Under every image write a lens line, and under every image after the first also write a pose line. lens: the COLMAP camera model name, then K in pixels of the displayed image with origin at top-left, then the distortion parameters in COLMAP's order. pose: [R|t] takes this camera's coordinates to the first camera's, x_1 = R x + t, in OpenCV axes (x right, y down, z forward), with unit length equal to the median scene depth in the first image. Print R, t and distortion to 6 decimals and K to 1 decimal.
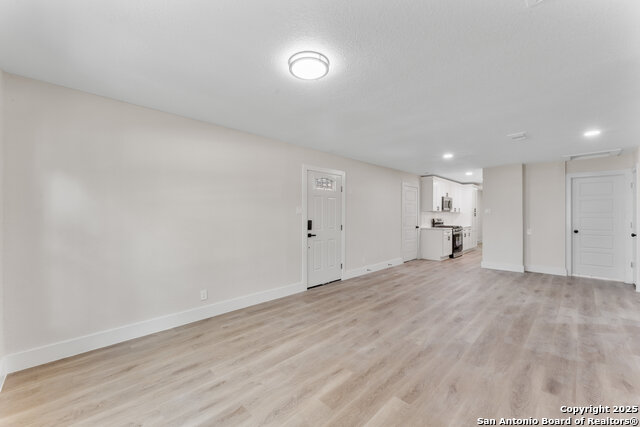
lens RADIAL K [[255.1, 0, 323.3], [0, 255.1, 212.0], [0, 0, 1]] dist [-0.001536, -0.000306]
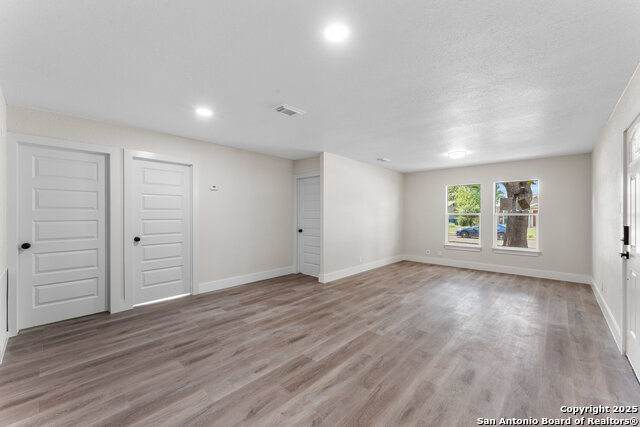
lens RADIAL K [[255.1, 0, 323.7], [0, 255.1, 216.3], [0, 0, 1]] dist [-0.001536, -0.000306]
pose [[-0.999135, -0.001162, -0.041557, 0.883842], [-0.001157, 0.999999, -0.000165, 0.020315], [0.041557, -0.000116, -0.999136, 2.262048]]
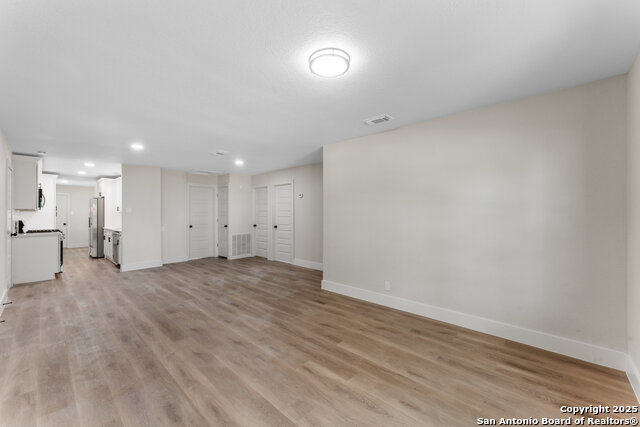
lens RADIAL K [[255.1, 0, 315.6], [0, 255.1, 214.4], [0, 0, 1]] dist [-0.001536, -0.000306]
pose [[-0.033788, -0.004017, 0.999421, -0.685347], [-0.009069, 0.999952, 0.003712, 0.004134], [-0.999388, -0.008938, -0.033823, 0.723884]]
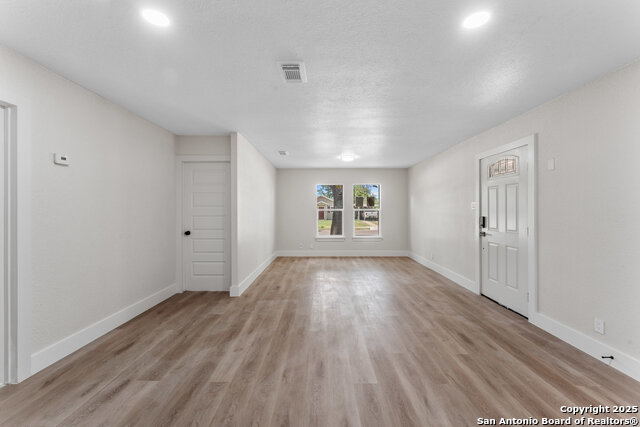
lens RADIAL K [[255.1, 0, 318.7], [0, 255.1, 214.6], [0, 0, 1]] dist [-0.001536, -0.000306]
pose [[-0.713660, 0.014683, -0.700339, 1.434170], [0.007734, 0.999885, 0.013081, 0.013040], [0.700450, 0.003919, -0.713691, 1.855807]]
